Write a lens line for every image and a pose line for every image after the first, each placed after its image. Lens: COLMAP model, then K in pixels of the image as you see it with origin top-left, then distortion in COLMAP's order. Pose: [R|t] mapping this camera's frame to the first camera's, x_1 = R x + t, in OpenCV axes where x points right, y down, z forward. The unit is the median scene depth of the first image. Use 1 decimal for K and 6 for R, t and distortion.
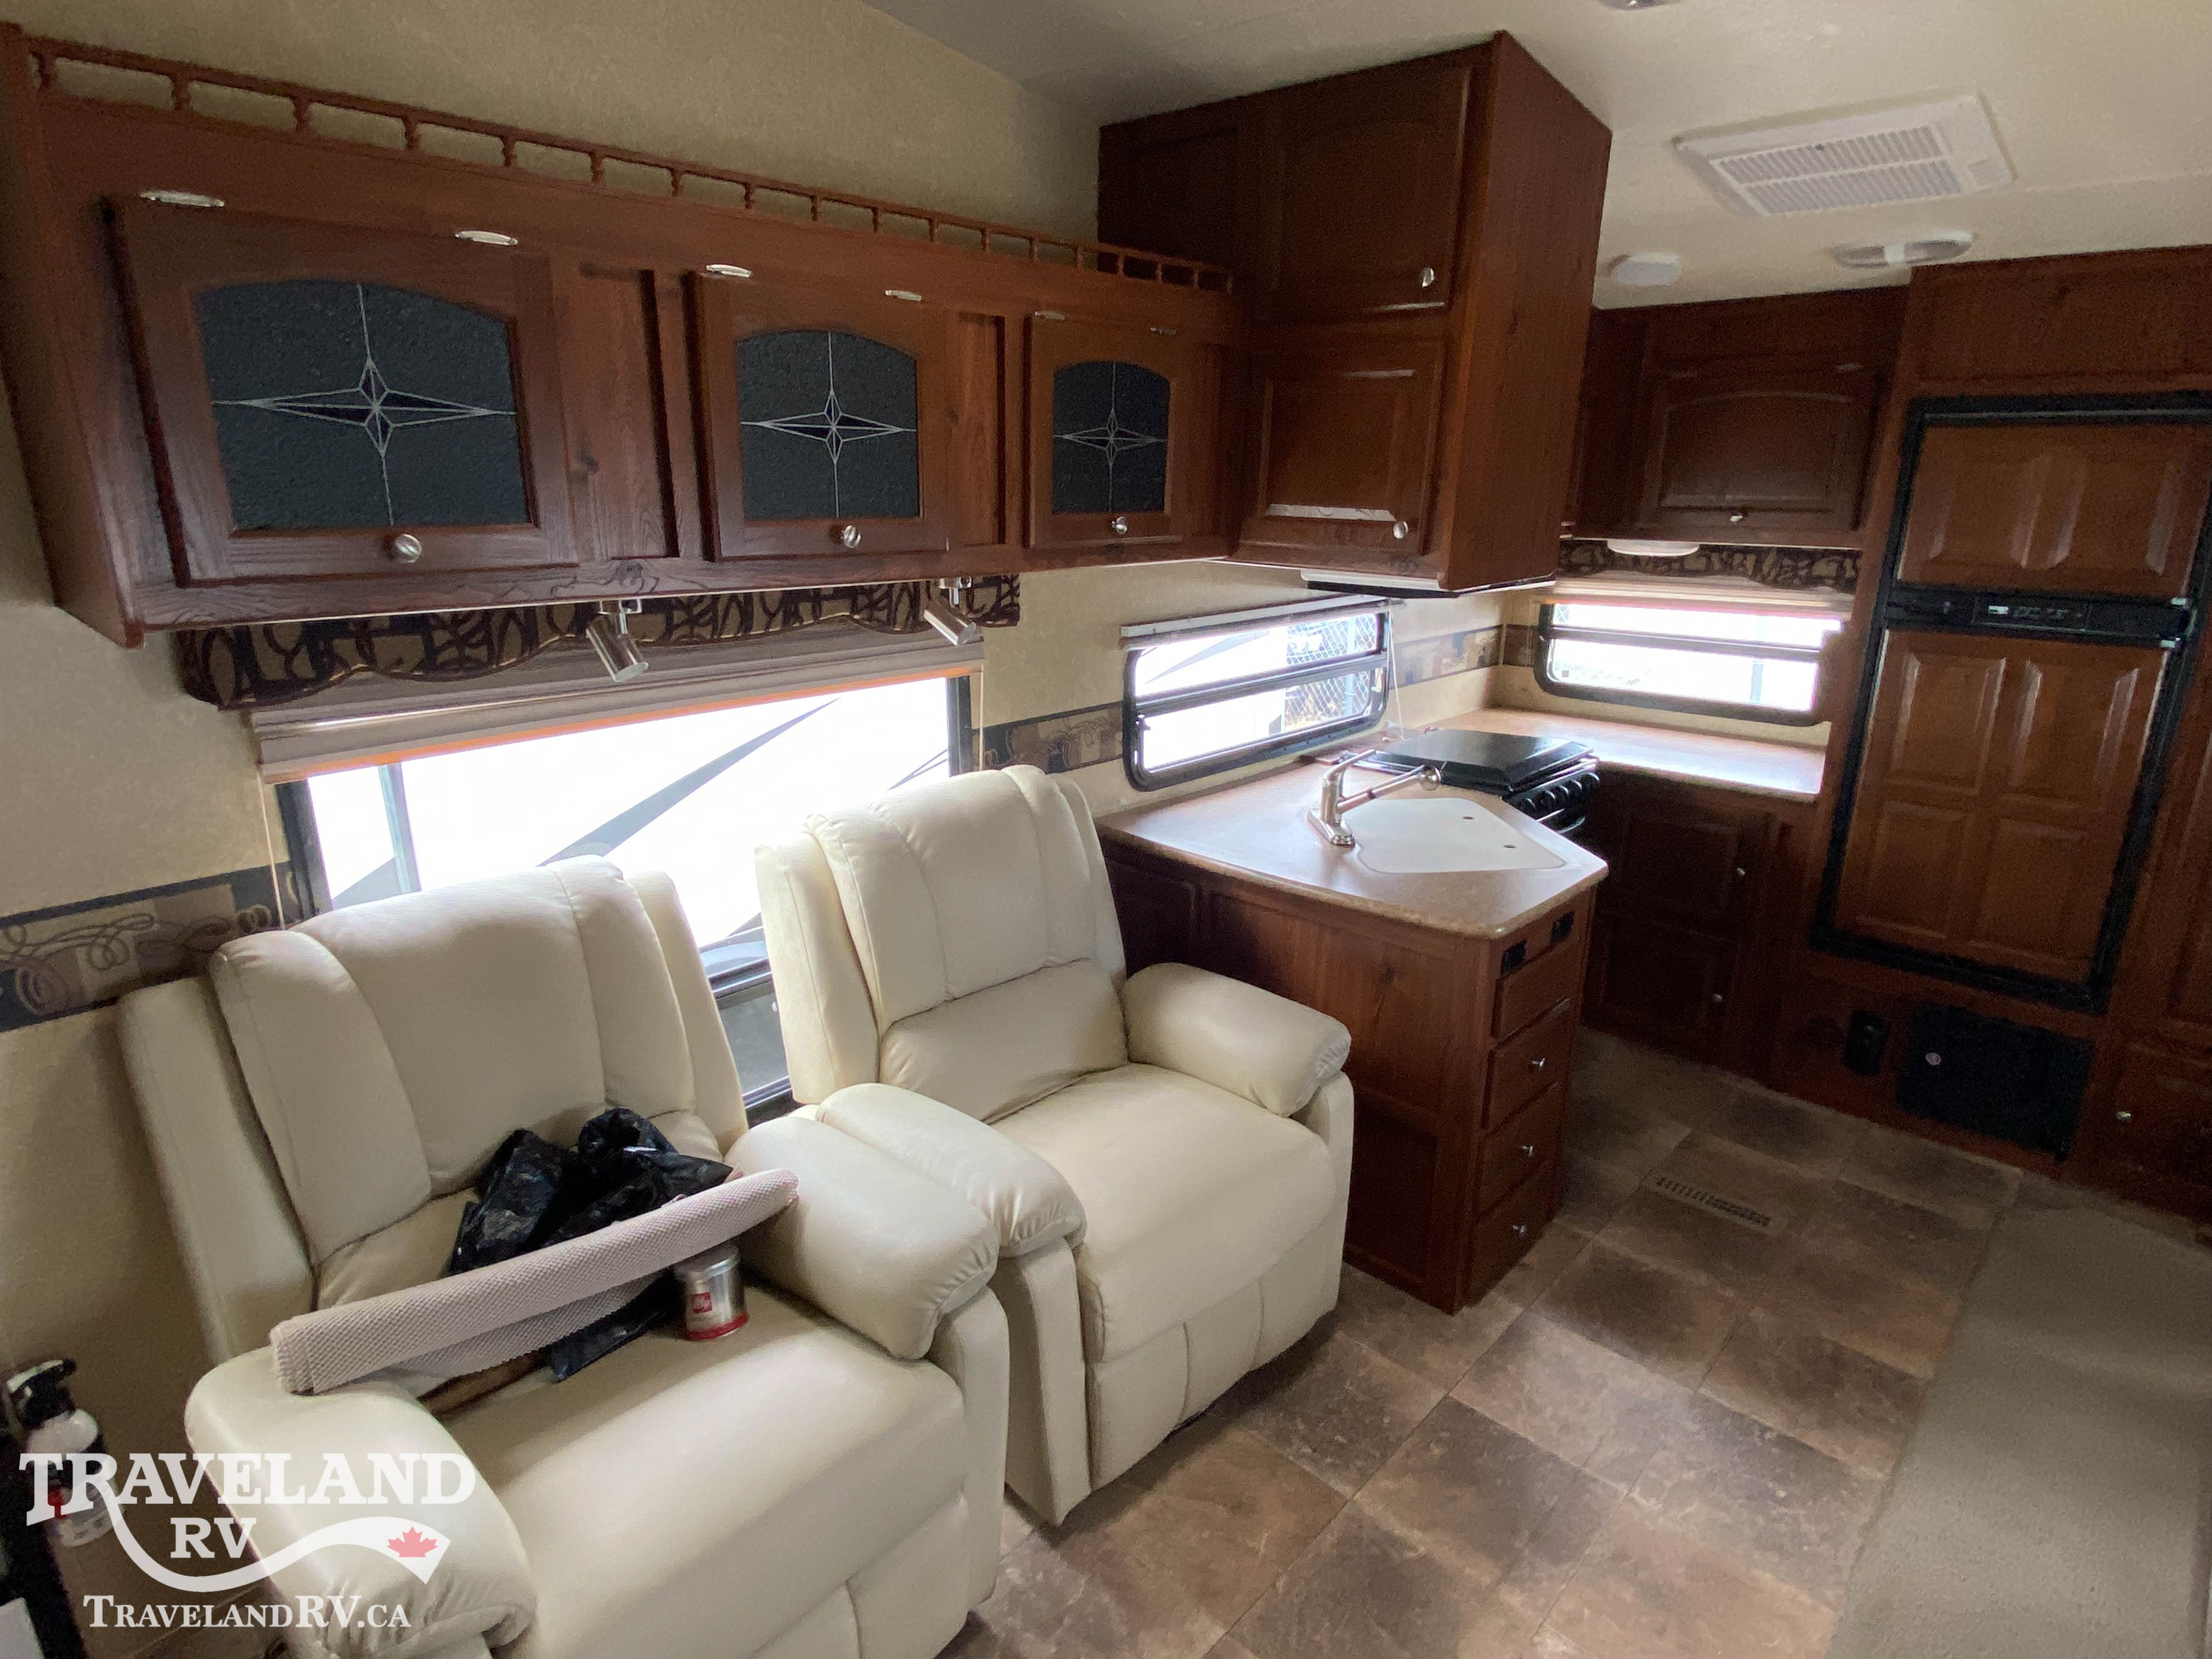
lens RADIAL K [[1185.3, 0, 1097.6], [0, 1185.3, 836.8], [0, 0, 1]] dist [0.045888, -0.048634]
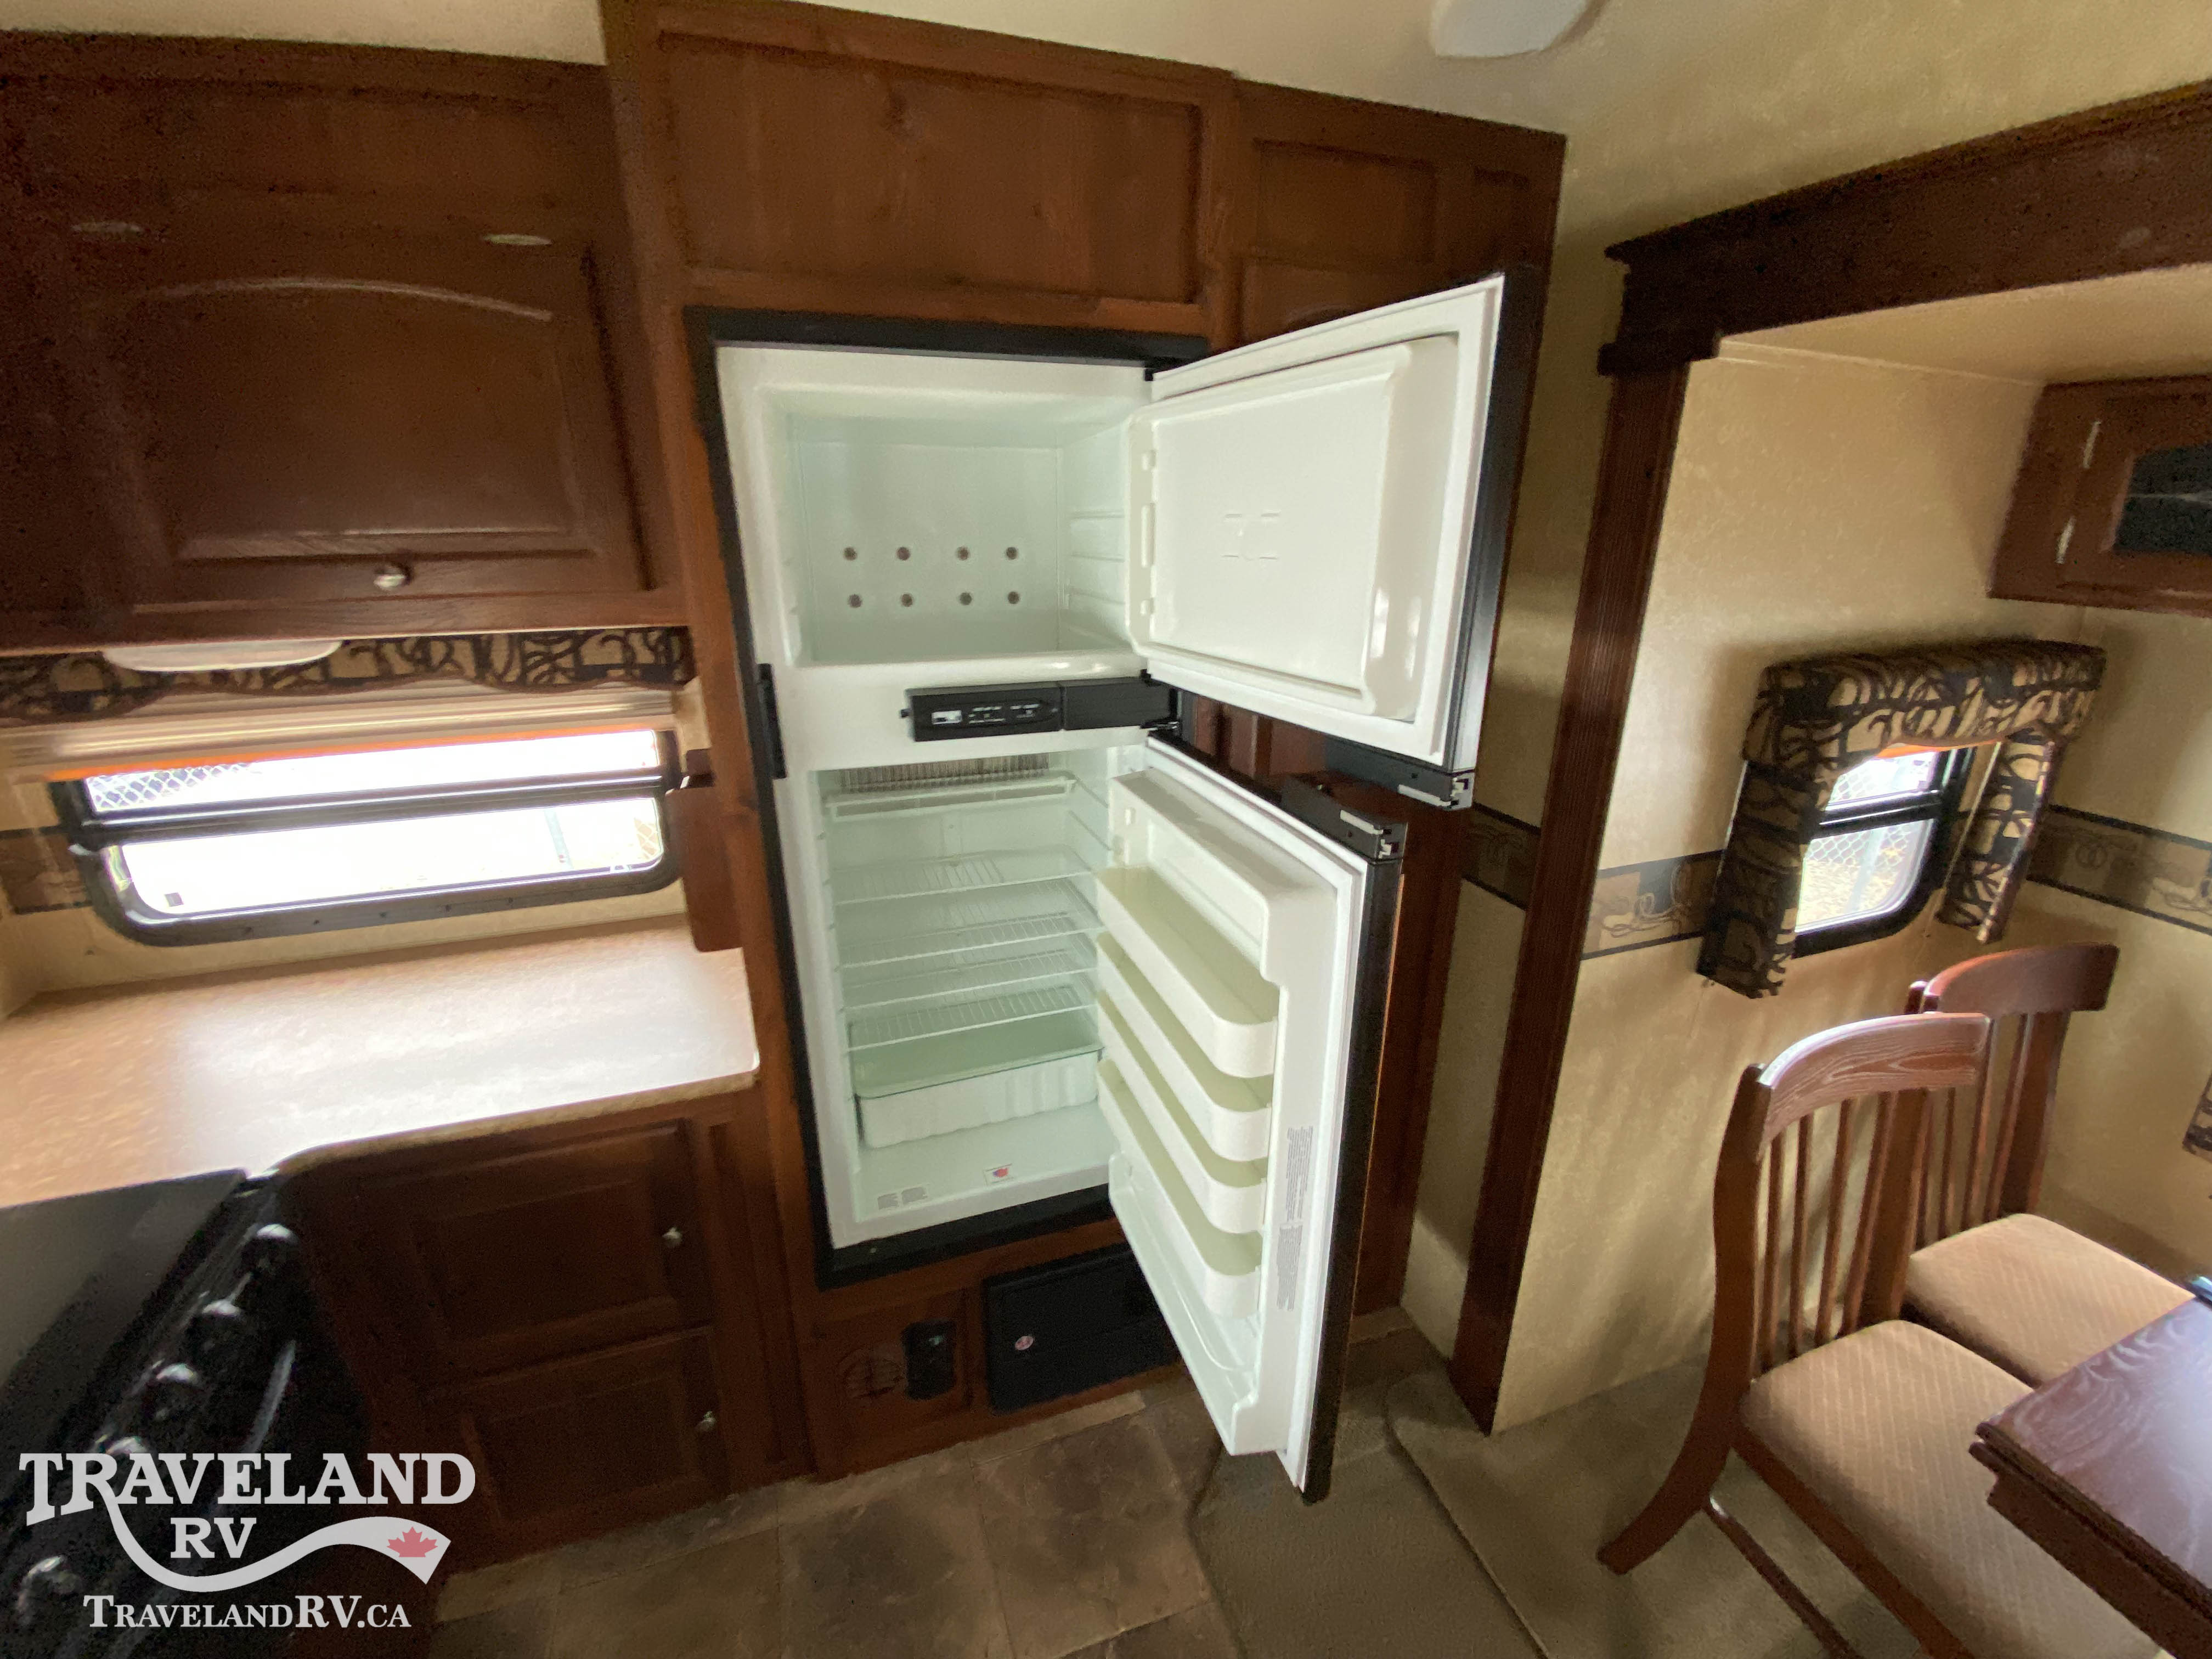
lens RADIAL K [[908.1, 0, 1104.7], [0, 908.1, 836.5], [0, 0, 1]] dist [0.017606, -0.023755]
pose [[0.466094, -0.298768, 0.832763, 0.387291], [0.262058, 0.945639, 0.192591, -0.191247], [-0.845034, 0.128467, 0.519051, 0.683913]]
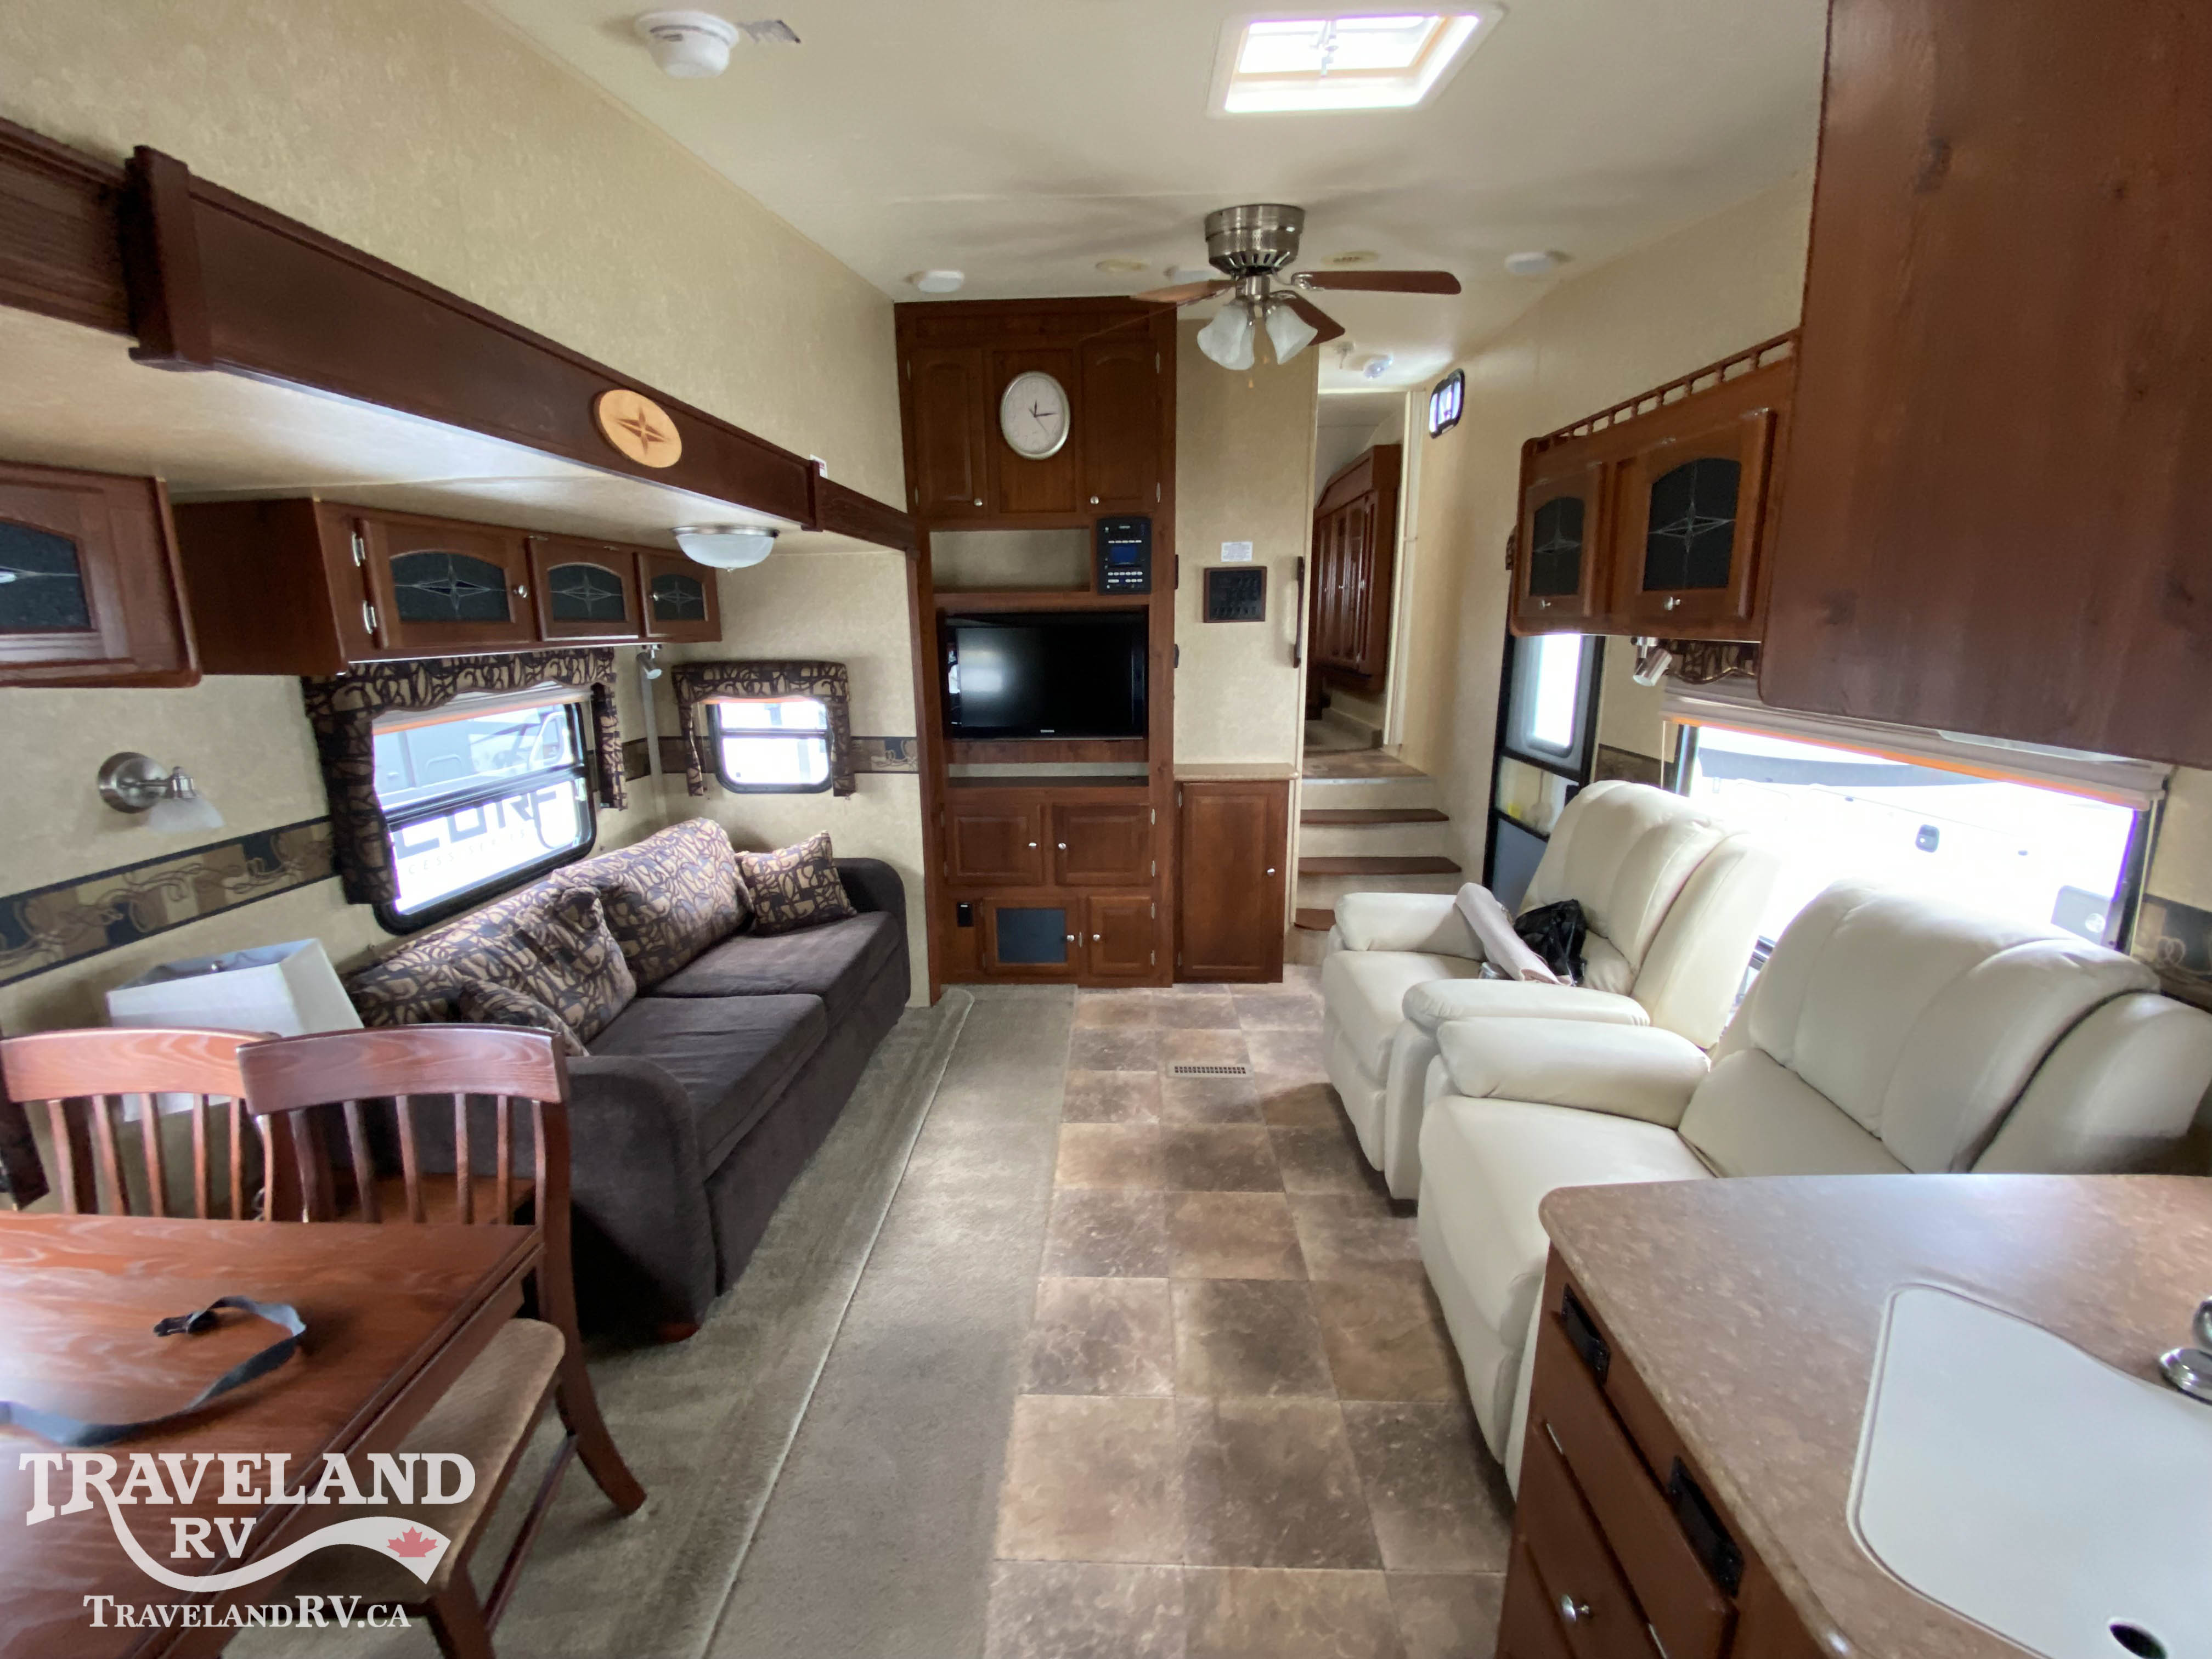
lens RADIAL K [[888.5, 0, 1098.5], [0, 888.5, 830.4], [0, 0, 1]] dist [0.017375, -0.018513]
pose [[-0.752675, 0.157442, -0.639291, 0.604212], [-0.181034, 0.884071, 0.430866, -0.204597], [0.633015, 0.440035, -0.636916, 0.802575]]
